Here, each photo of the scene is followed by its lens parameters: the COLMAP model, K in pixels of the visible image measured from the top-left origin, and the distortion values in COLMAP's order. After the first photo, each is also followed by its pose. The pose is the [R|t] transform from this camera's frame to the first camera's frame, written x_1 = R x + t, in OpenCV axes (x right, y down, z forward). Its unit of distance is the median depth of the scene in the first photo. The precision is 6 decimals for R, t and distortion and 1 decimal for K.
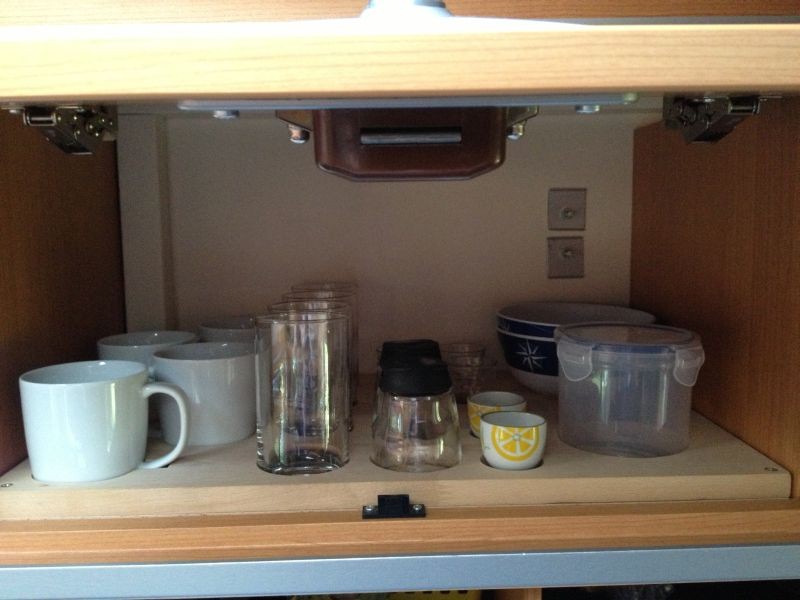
lens RADIAL K [[756.9, 0, 400.0], [0, 756.9, 300.0], [0, 0, 1]] dist [0.118070, -0.280838]
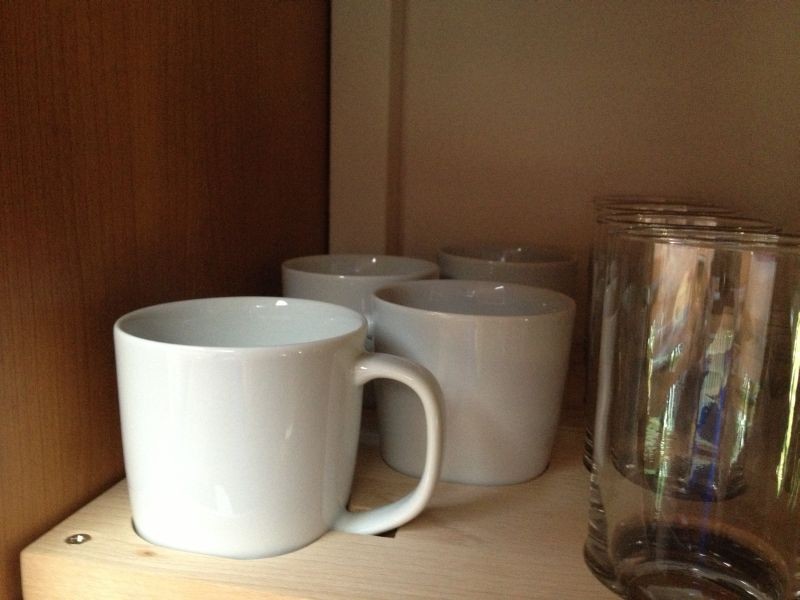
lens RADIAL K [[756.9, 0, 400.0], [0, 756.9, 300.0], [0, 0, 1]] dist [0.118070, -0.280838]
pose [[0.967087, 0.084771, -0.239909, -0.177052], [-0.067623, 0.994591, 0.078844, 0.032586], [0.245295, -0.060025, 0.967588, 0.491609]]
